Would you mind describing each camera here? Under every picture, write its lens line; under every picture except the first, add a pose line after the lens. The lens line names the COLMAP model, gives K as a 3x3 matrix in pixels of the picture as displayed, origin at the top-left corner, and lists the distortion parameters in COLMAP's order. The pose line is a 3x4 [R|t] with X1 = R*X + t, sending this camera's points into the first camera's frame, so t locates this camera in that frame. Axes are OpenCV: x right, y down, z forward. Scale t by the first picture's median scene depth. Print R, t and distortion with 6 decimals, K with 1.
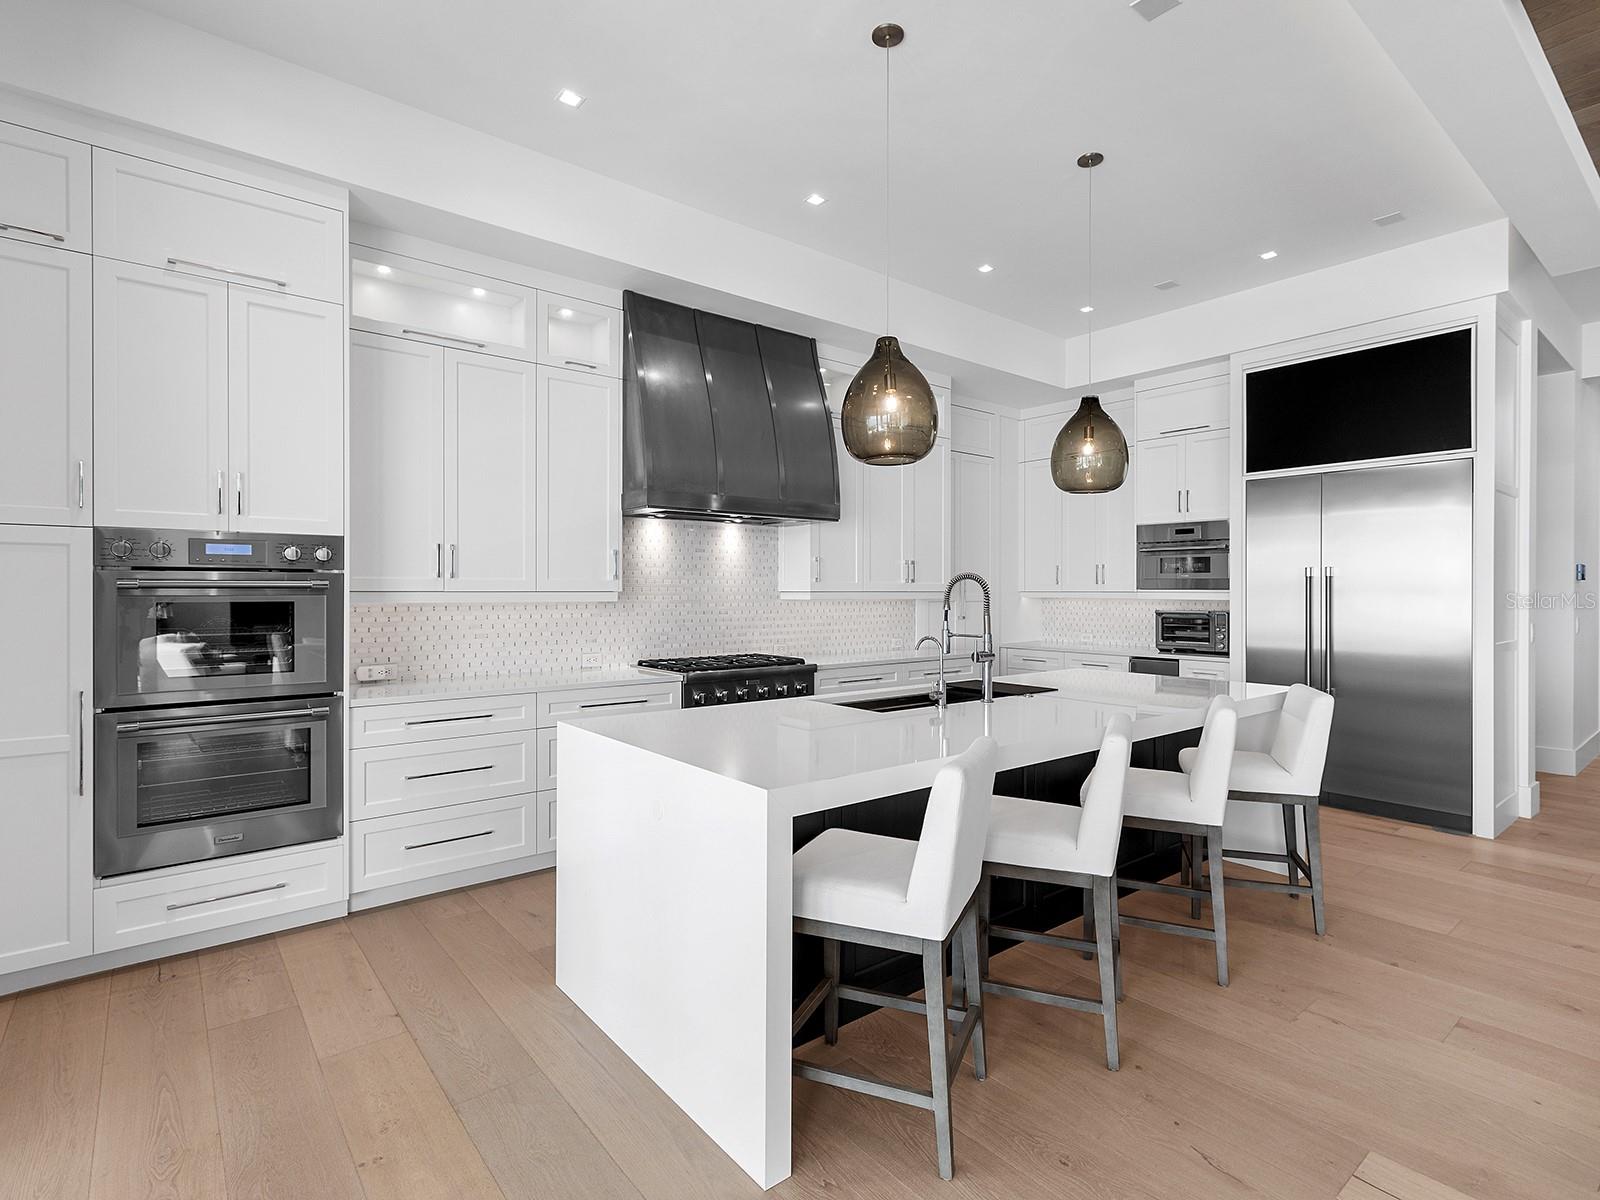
lens RADIAL K [[794.4, 0, 812.9], [0, 794.4, 588.6], [0, 0, 1]] dist [-0.000704, 0.001123]
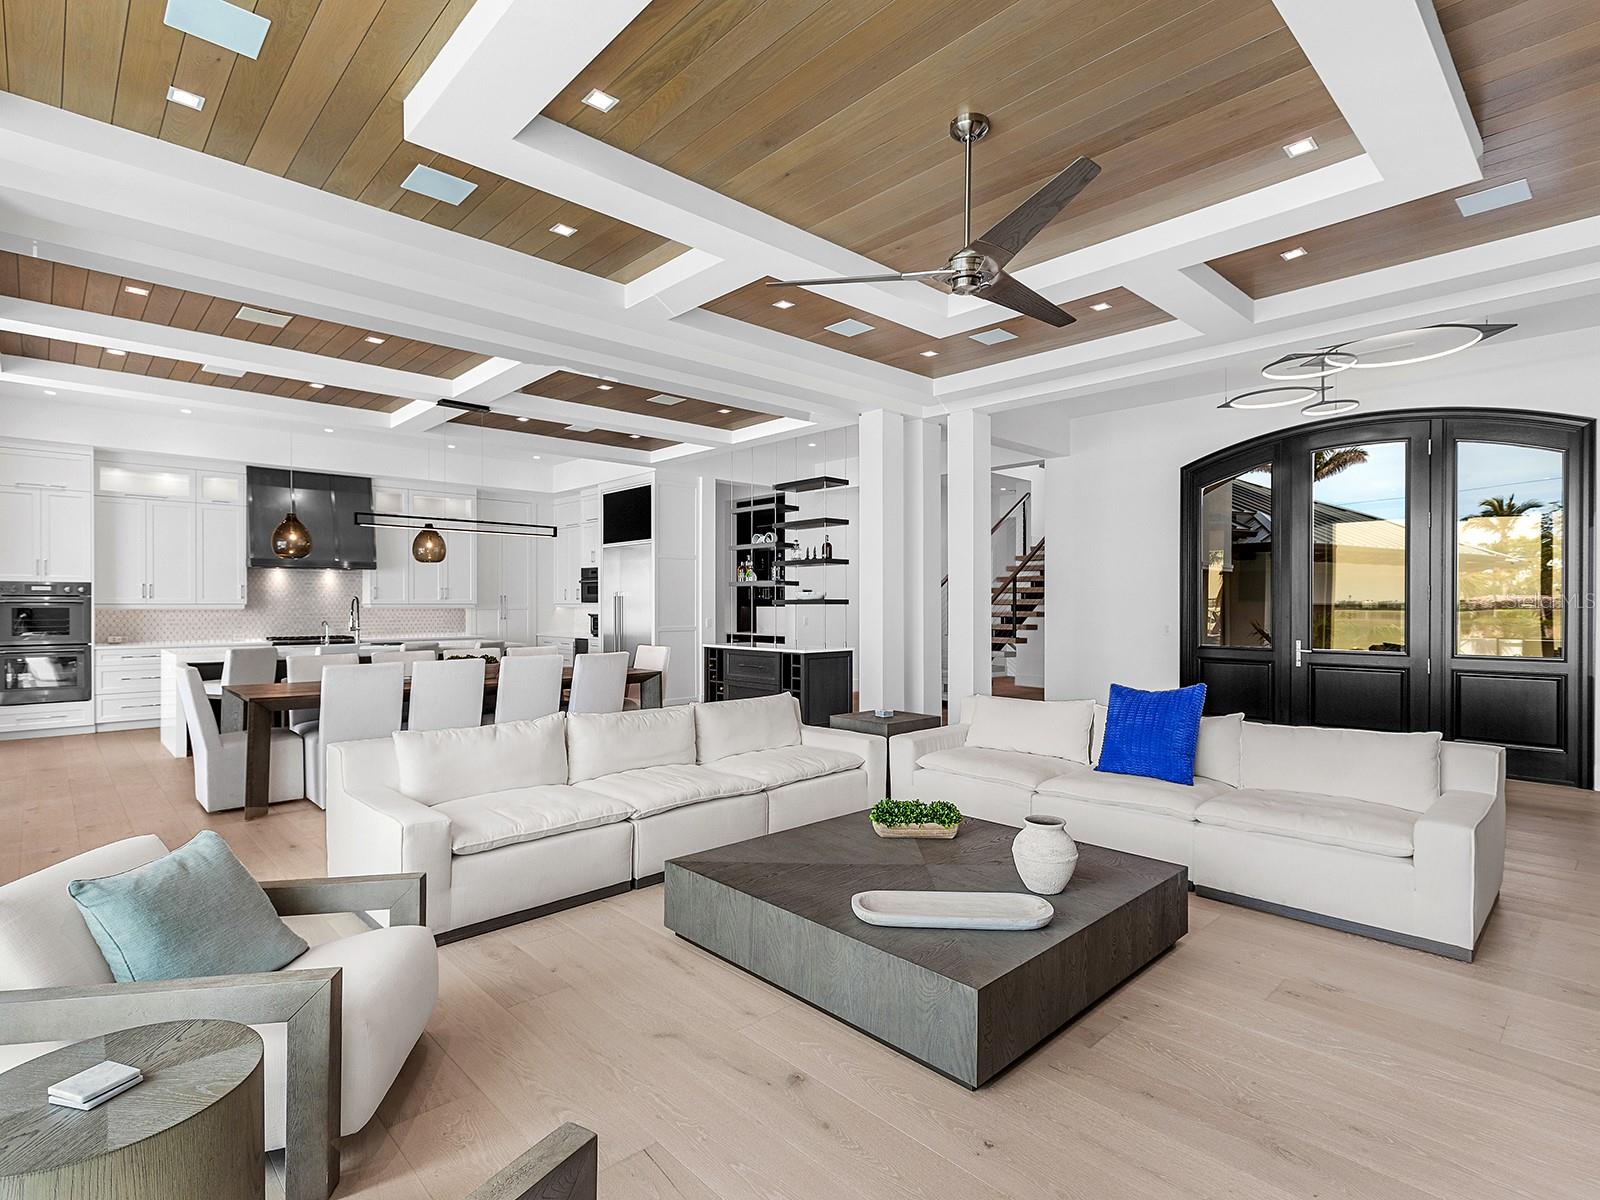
lens RADIAL K [[795.6, 0, 800.0], [0, 795.6, 600.0], [0, 0, 1]] dist [0.002101, 0.000986]
pose [[0.998031, -0.000732, 0.062720, 1.095217], [0.000929, 0.999995, -0.003115, 0.000428], [-0.062717, 0.003167, 0.998026, -1.223450]]
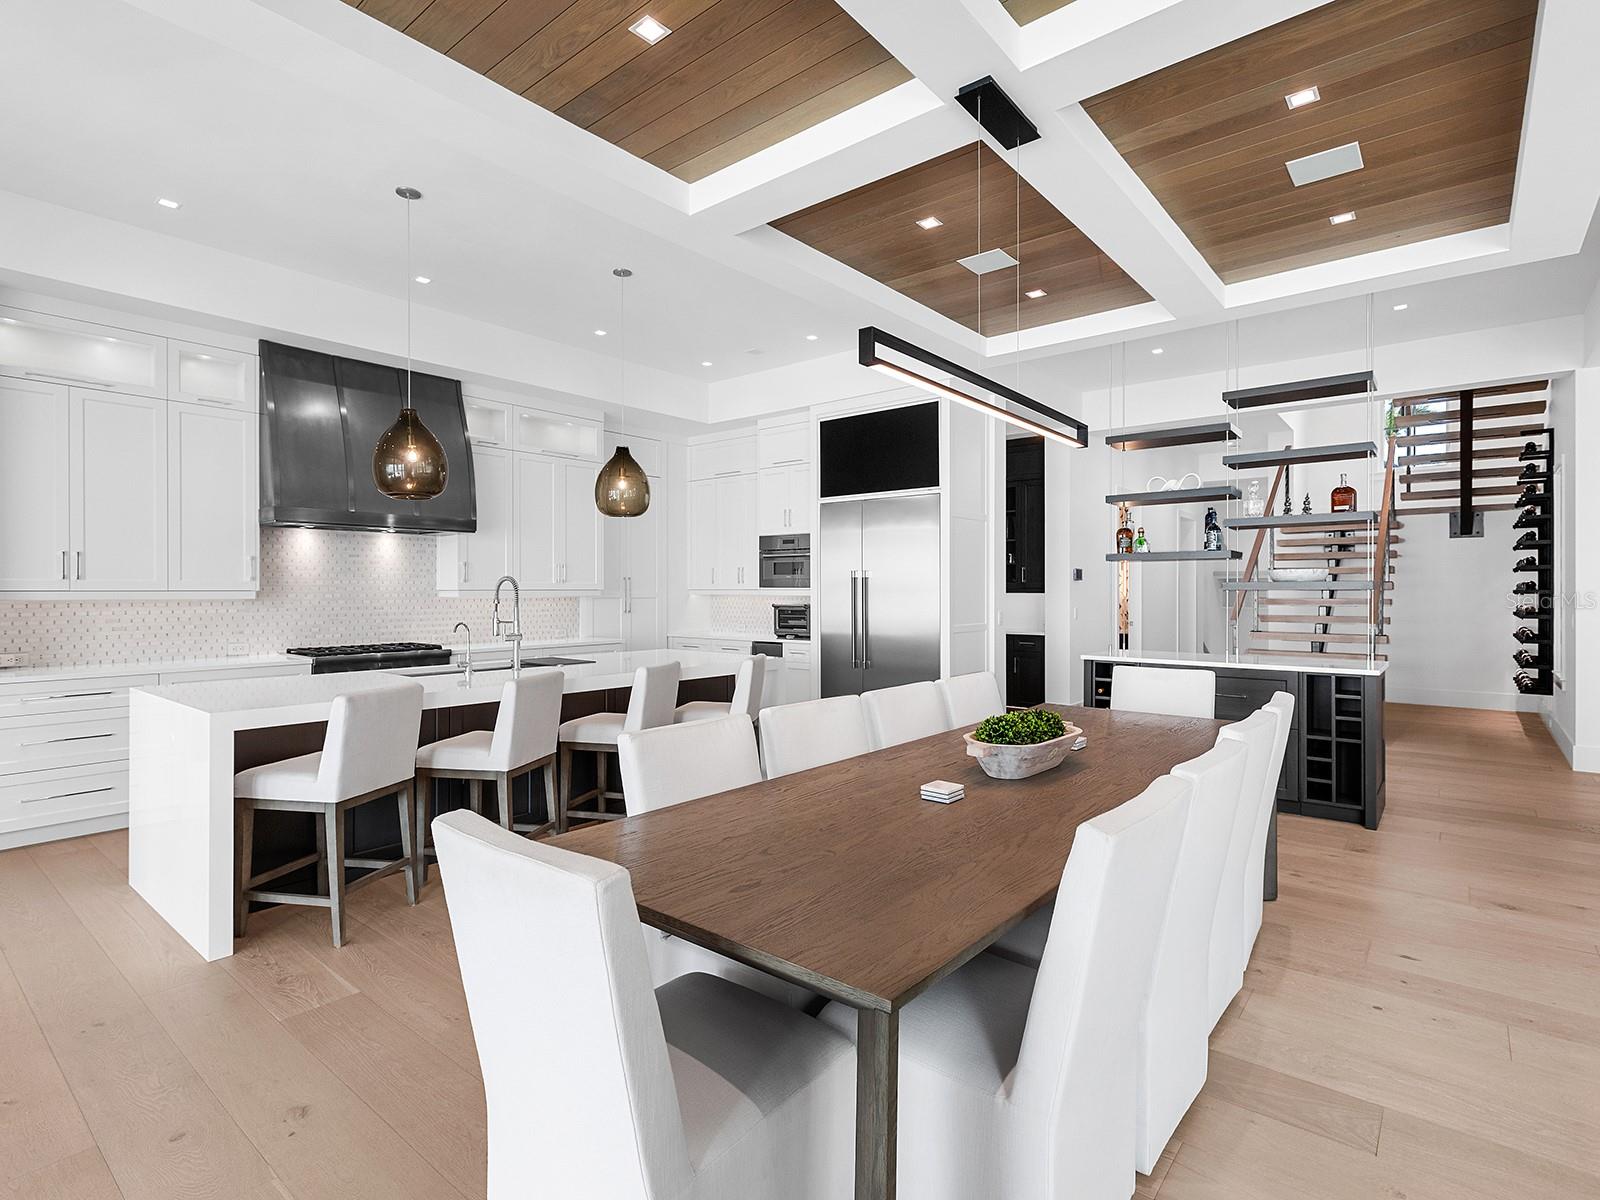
lens RADIAL K [[794.4, 0, 812.9], [0, 794.4, 588.6], [0, 0, 1]] dist [-0.000704, 0.001123]
pose [[0.980389, -0.002737, 0.197055, 0.331967], [0.002319, 0.999995, 0.002348, -0.000249], [-0.197061, -0.001845, 0.980390, -0.329757]]
